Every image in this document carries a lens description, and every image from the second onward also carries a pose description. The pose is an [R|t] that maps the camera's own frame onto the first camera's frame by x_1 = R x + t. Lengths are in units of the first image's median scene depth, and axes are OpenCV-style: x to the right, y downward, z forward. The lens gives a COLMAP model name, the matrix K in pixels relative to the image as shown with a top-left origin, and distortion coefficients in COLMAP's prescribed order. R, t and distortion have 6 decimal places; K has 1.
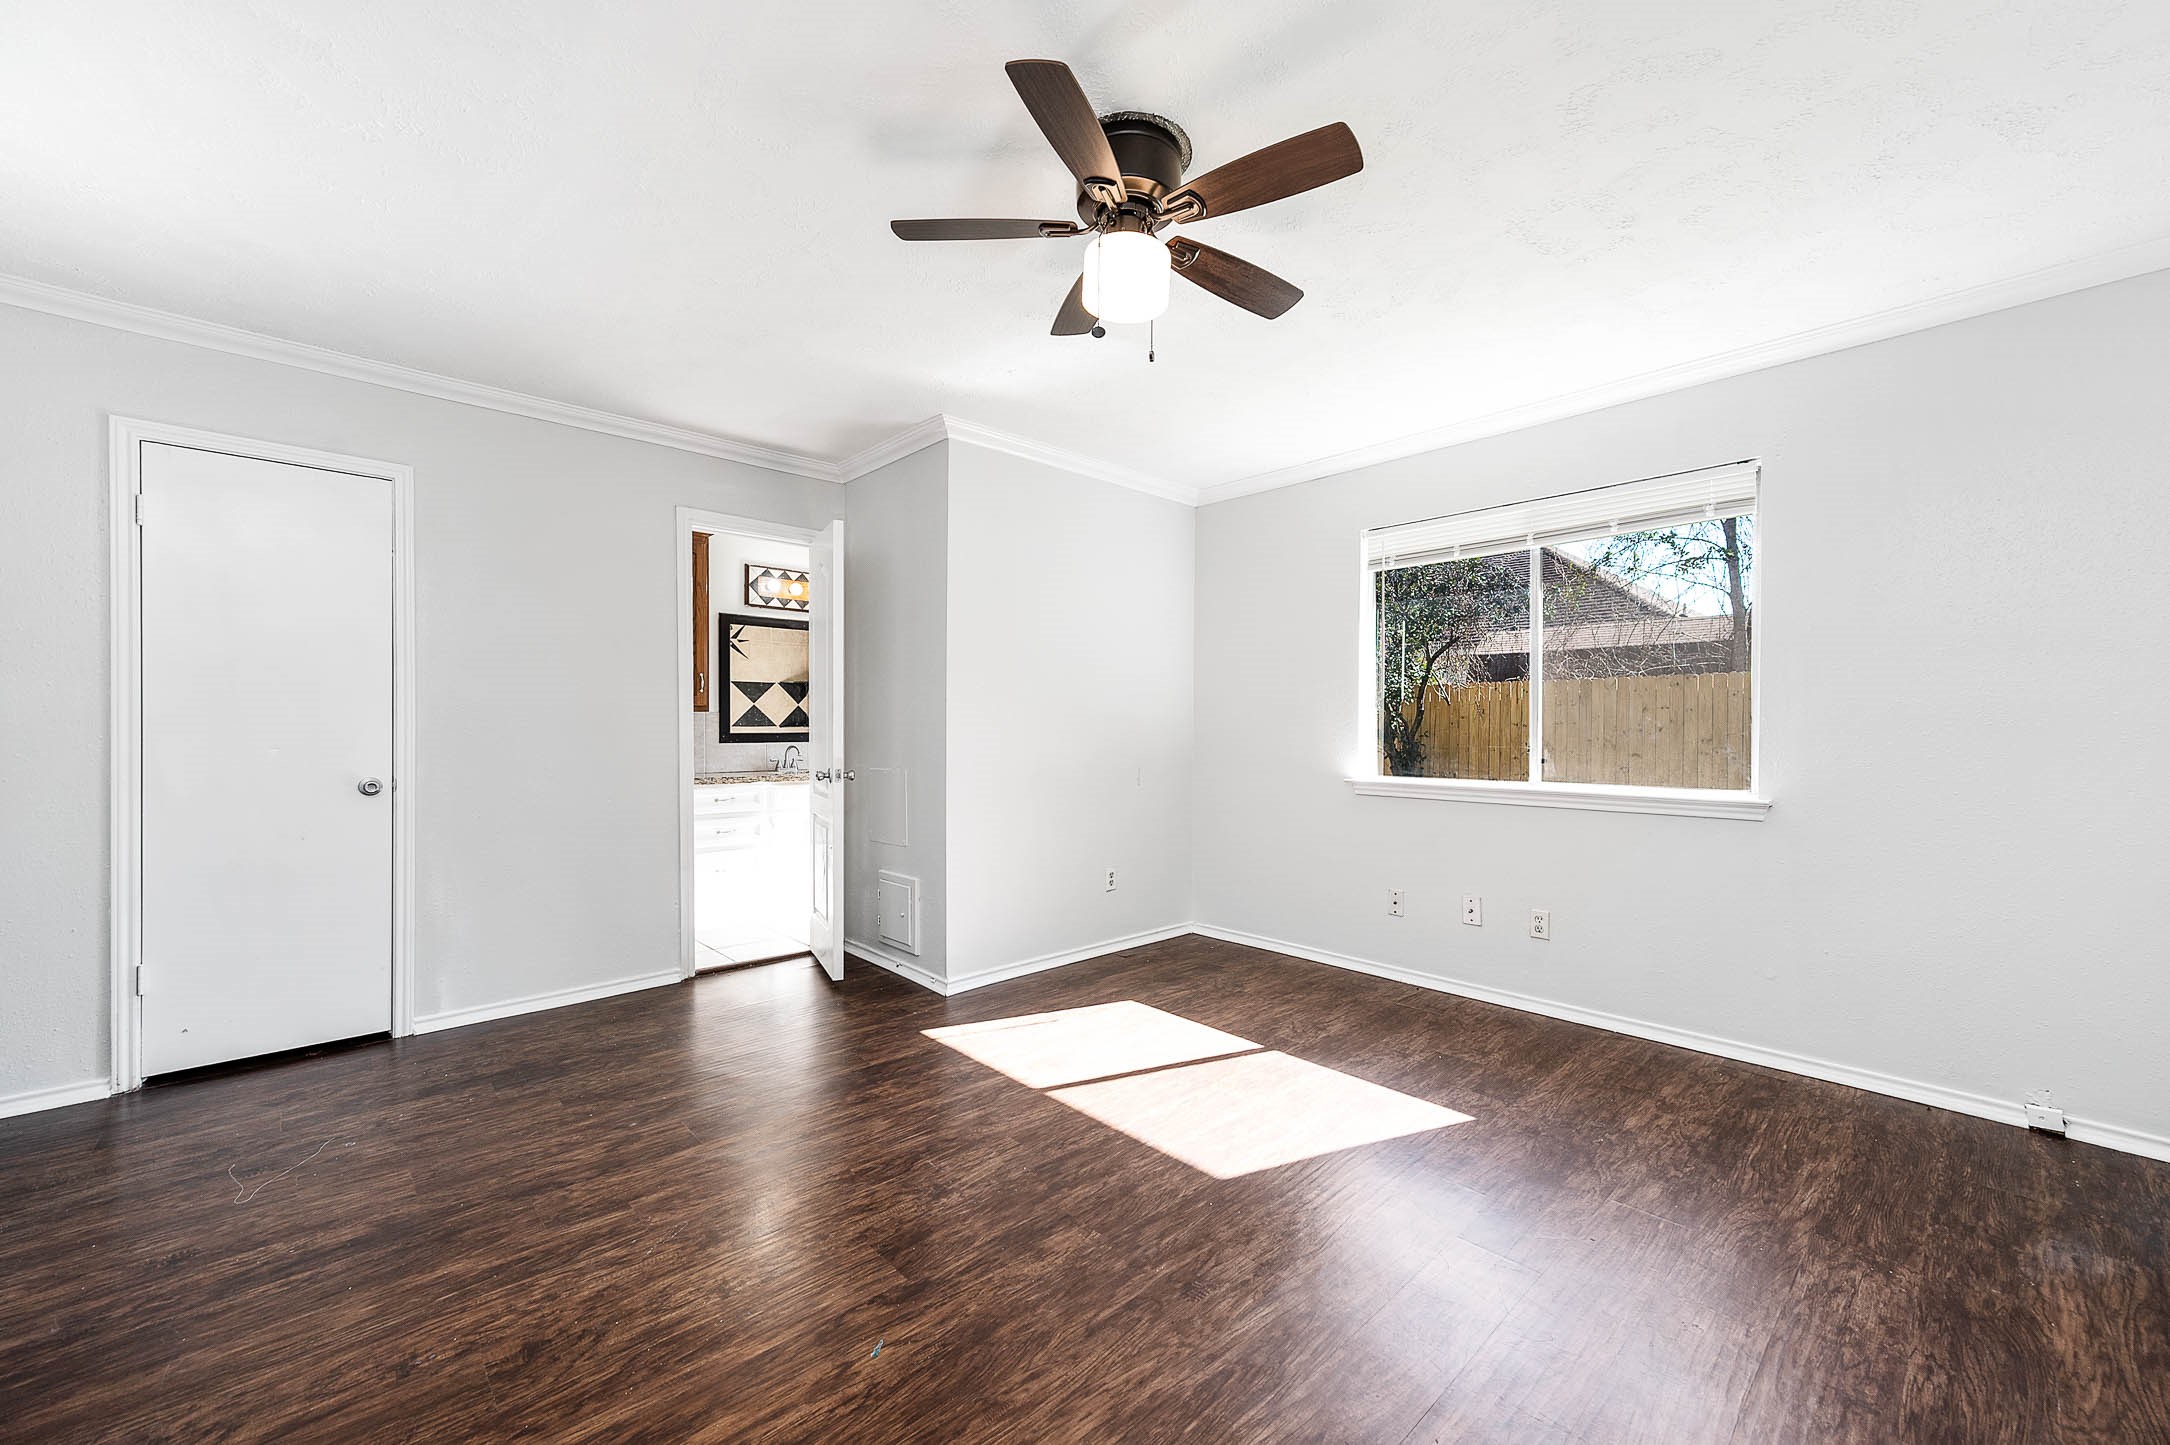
lens RADIAL K [[851.2, 0, 1089.5], [0, 851.2, 723.2], [0, 0, 1]] dist [0.004667, 0.000233]
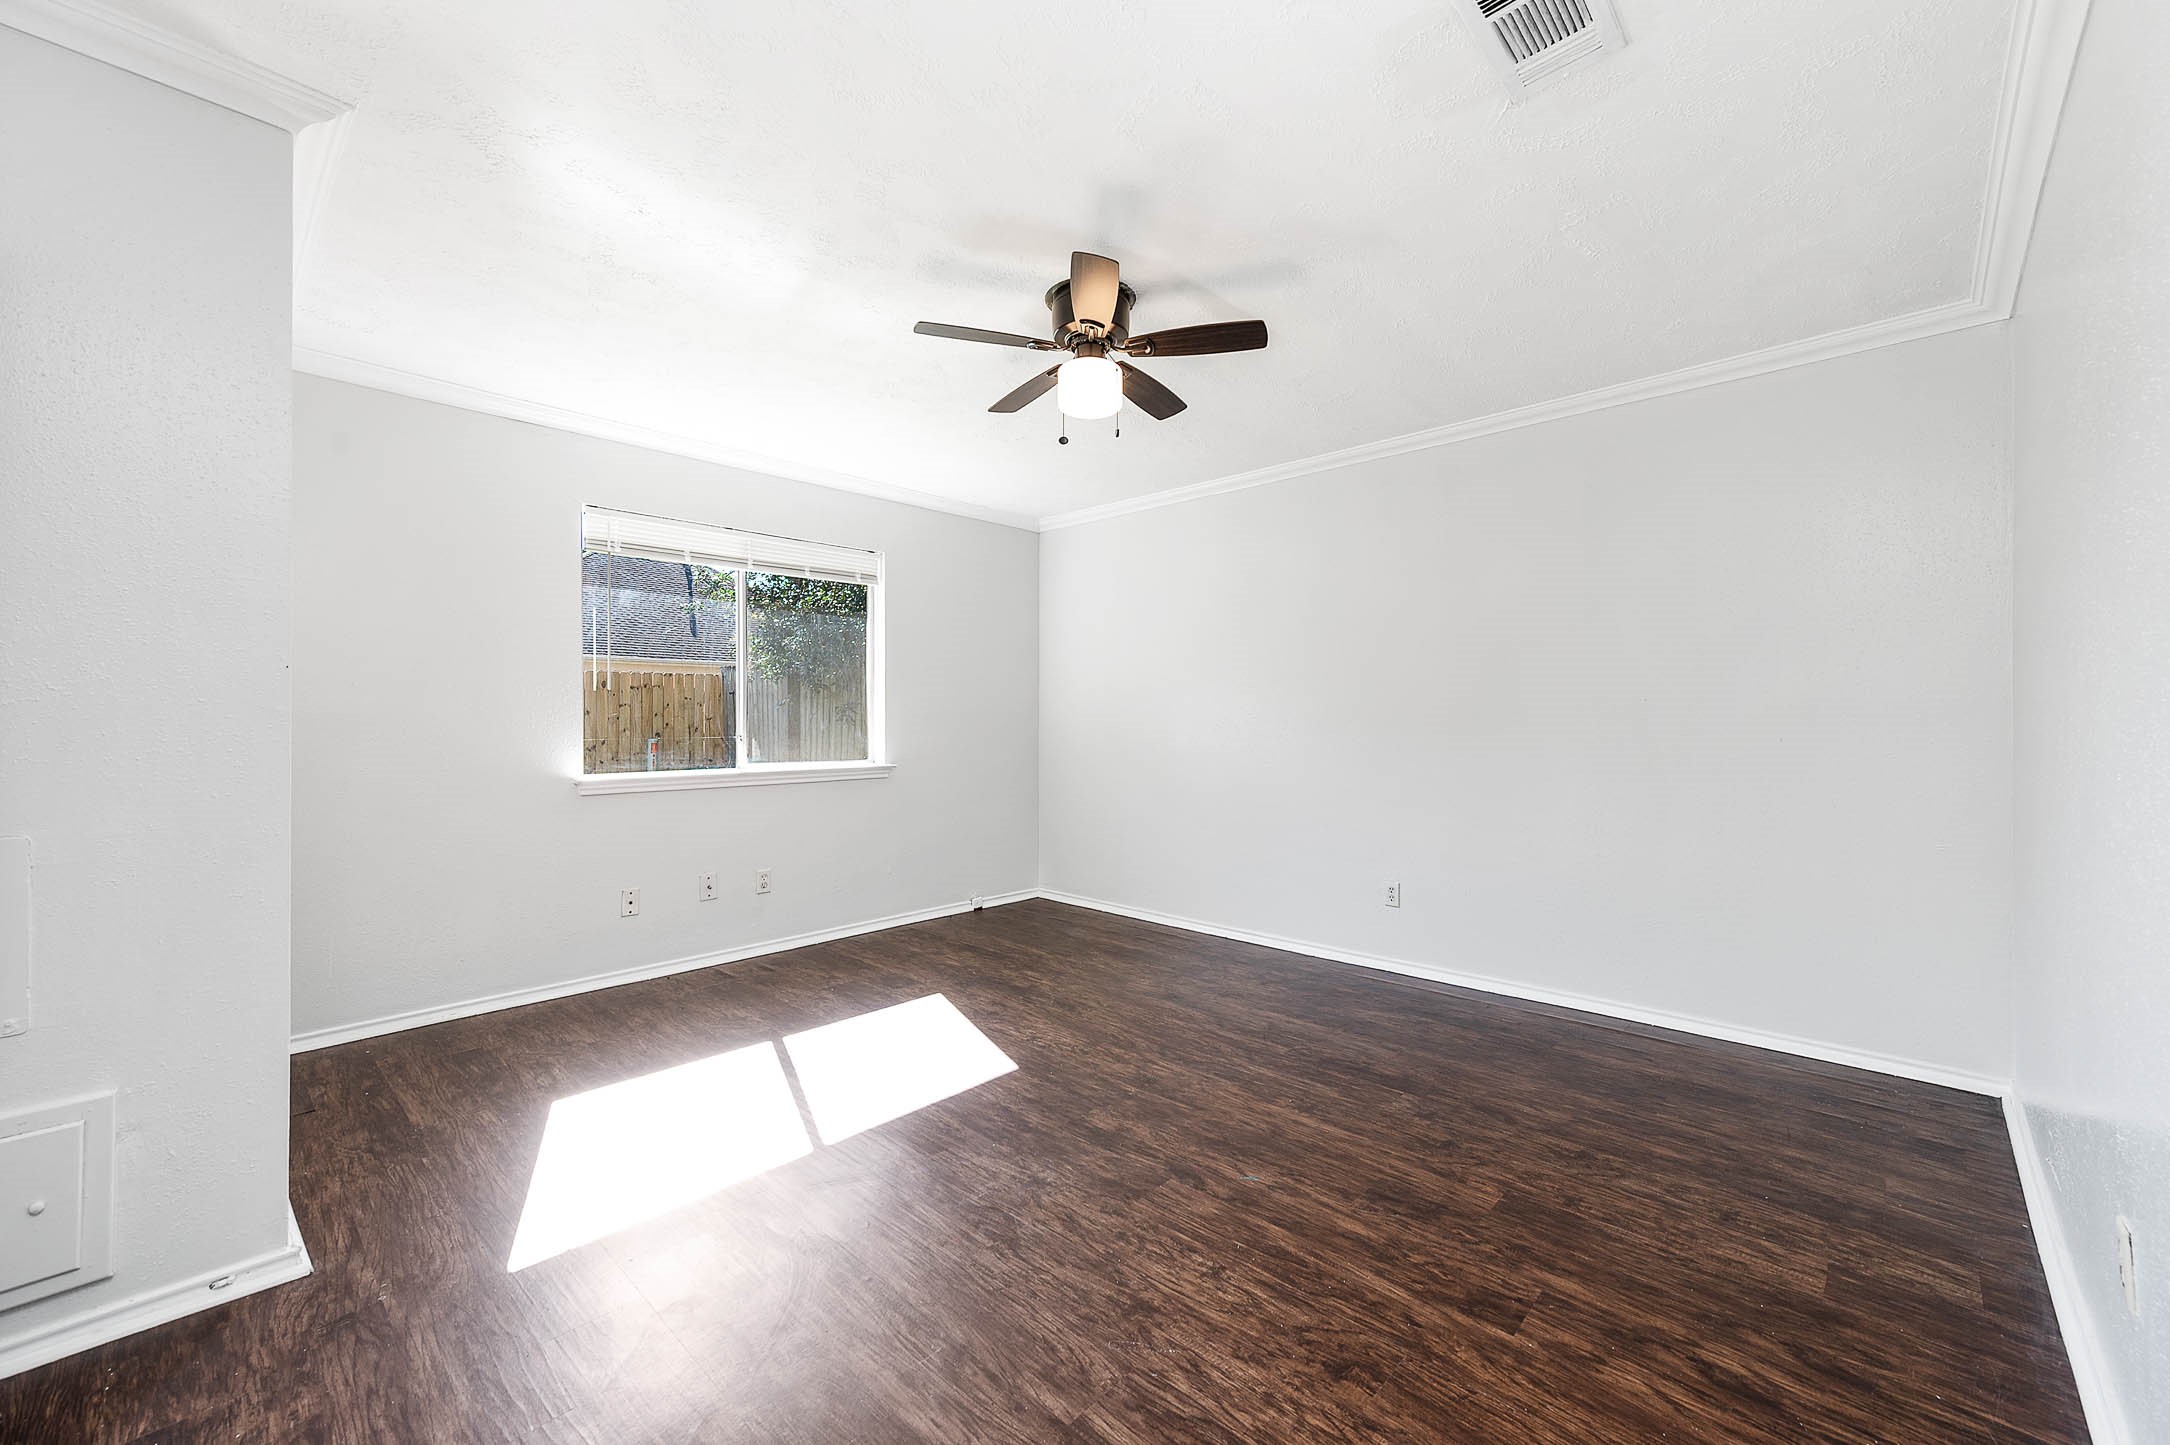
lens RADIAL K [[851.2, 0, 1089.4], [0, 851.2, 720.4], [0, 0, 1]] dist [0.004667, 0.000233]
pose [[-0.057324, -0.005942, 0.998338, -1.210388], [-0.001443, 0.999982, 0.005869, -0.005264], [-0.998355, -0.001104, -0.057332, 1.015901]]
